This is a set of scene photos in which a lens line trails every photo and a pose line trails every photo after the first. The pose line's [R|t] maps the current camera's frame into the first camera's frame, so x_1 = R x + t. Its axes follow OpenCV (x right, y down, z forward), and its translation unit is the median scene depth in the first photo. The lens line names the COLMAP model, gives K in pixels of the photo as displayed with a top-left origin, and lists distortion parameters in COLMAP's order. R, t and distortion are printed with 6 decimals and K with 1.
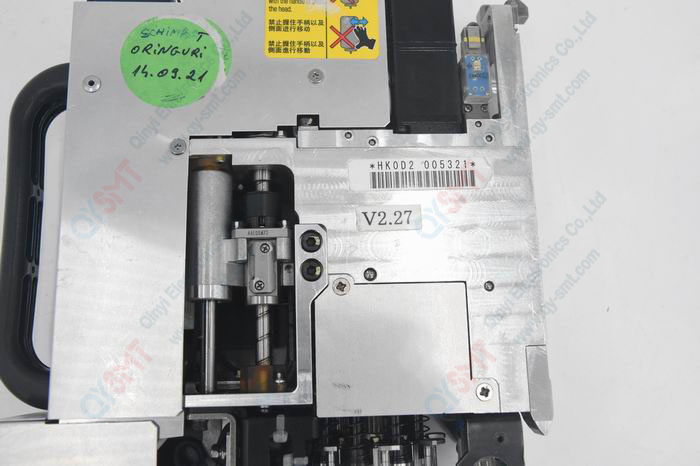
lens RADIAL K [[717.7, 0, 352.4], [0, 717.7, 232.4], [0, 0, 1]] dist [0.018058, 0.000000]
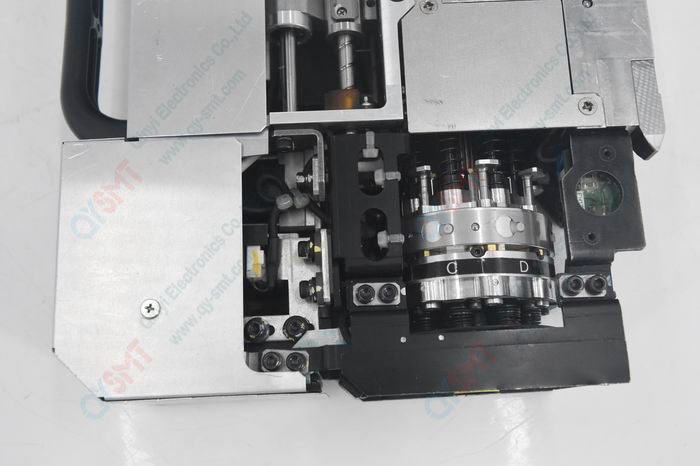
lens RADIAL K [[738.8, 0, 349.8], [0, 738.8, 229.5], [0, 0, 1]] dist [0.006729, 0.000000]
pose [[0.998005, -0.026541, -0.057291, -0.072396], [0.025942, 0.999601, -0.011170, 0.384301], [0.057565, 0.009661, 0.998295, 0.031456]]
